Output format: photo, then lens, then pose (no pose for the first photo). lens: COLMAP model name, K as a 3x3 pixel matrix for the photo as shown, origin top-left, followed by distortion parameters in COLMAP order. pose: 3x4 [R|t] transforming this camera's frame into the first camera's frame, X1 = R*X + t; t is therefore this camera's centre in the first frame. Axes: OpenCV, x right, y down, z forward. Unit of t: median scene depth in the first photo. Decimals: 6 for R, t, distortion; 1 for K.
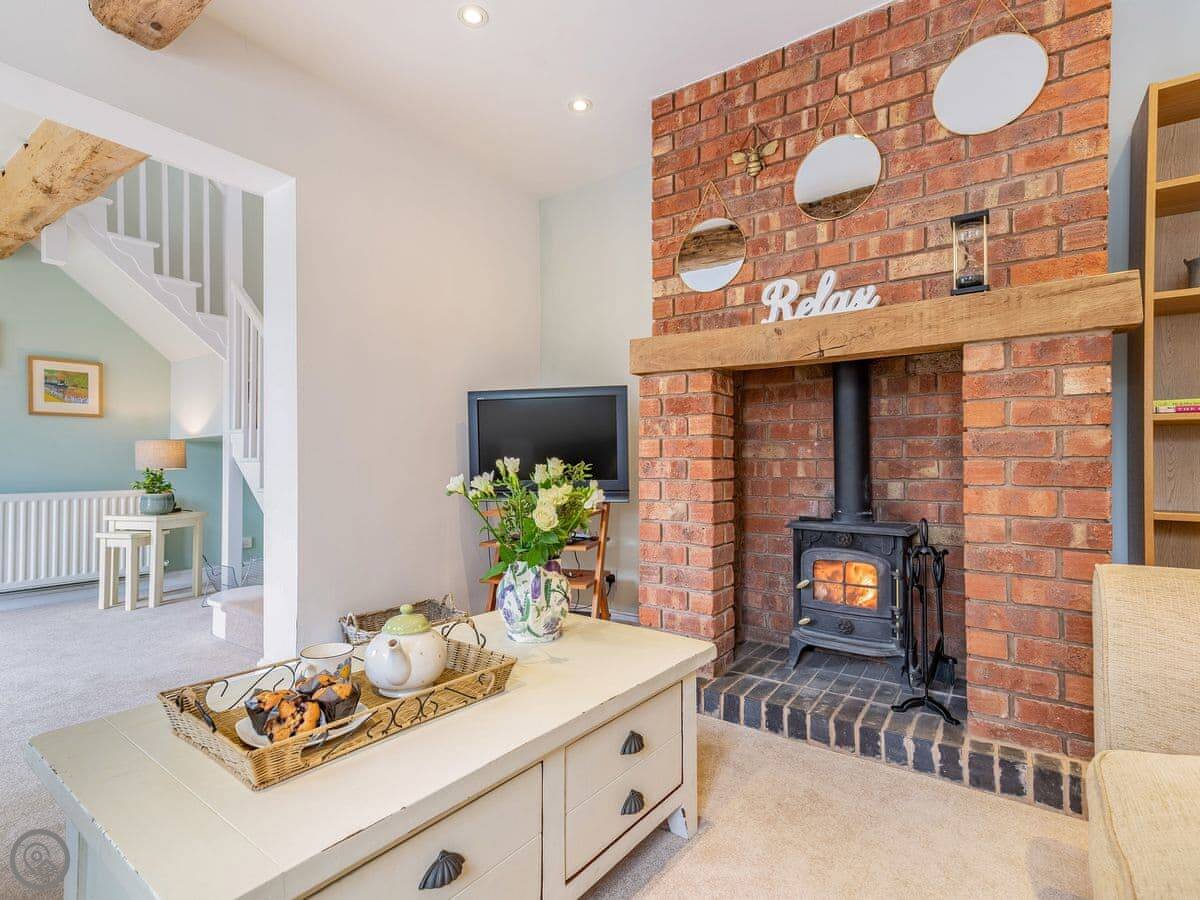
lens RADIAL K [[580.6, 0, 597.5], [0, 580.6, 453.6], [0, 0, 1]] dist [0.021196, 0.000225]
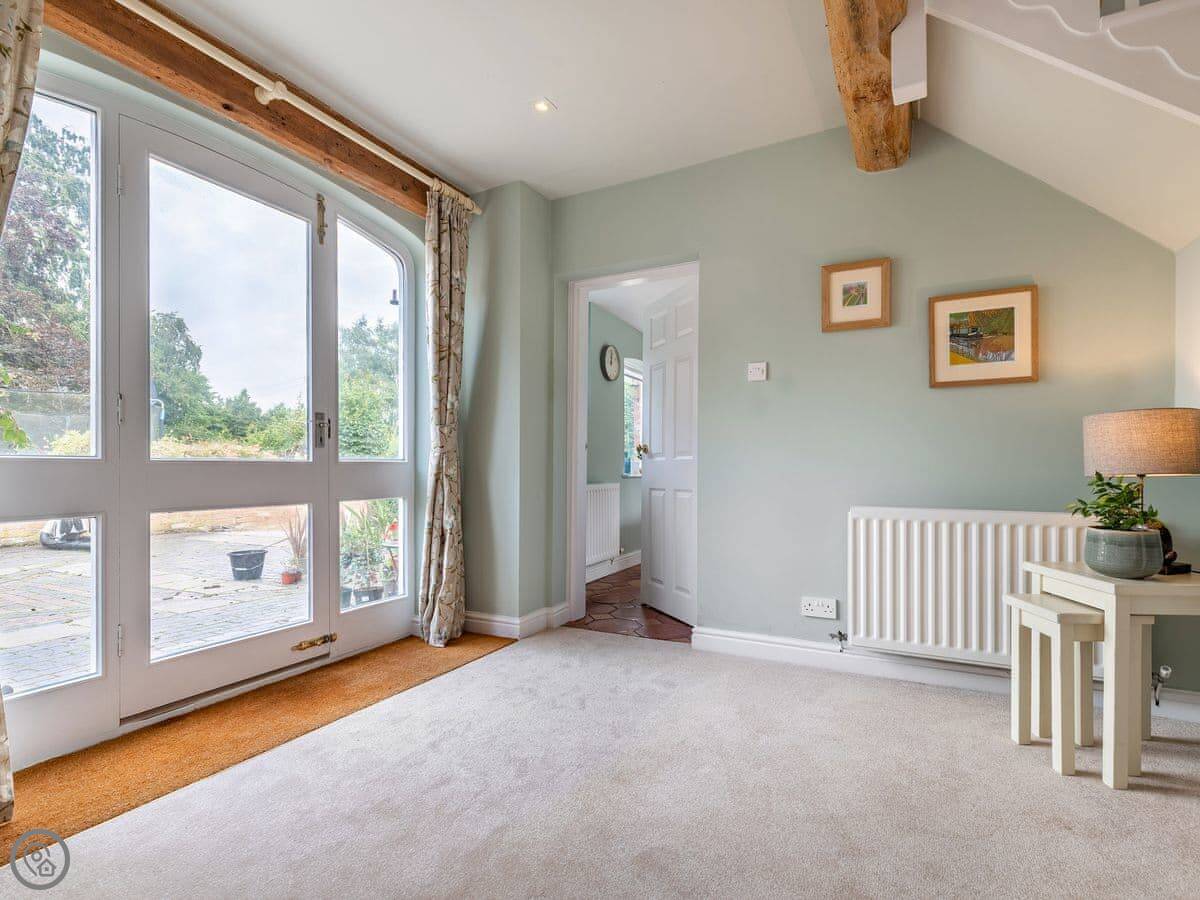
lens RADIAL K [[614.4, 0, 569.7], [0, 614.4, 464.2], [0, 0, 1]] dist [0.002915, -0.001999]
pose [[0.111032, 0.003760, -0.993810, -0.323933], [0.012442, 0.999909, 0.005173, 0.010041], [0.993739, -0.012940, 0.110976, 0.519361]]
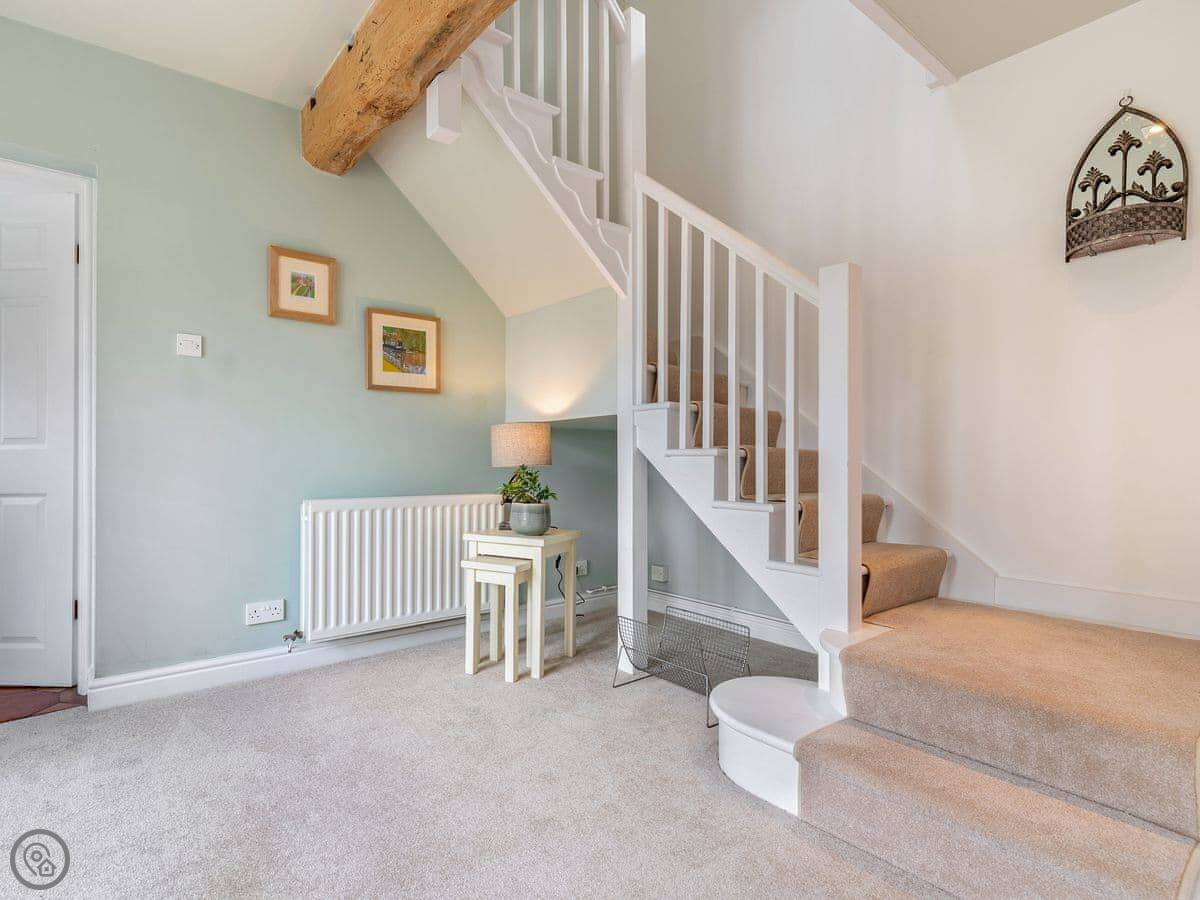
lens RADIAL K [[614.4, 0, 564.0], [0, 614.4, 459.1], [0, 0, 1]] dist [0.002915, -0.001999]
pose [[0.957655, 0.007250, -0.287827, -0.505938], [-0.003013, 0.999881, 0.015162, 0.007797], [0.287903, -0.013653, 0.957562, 0.341860]]
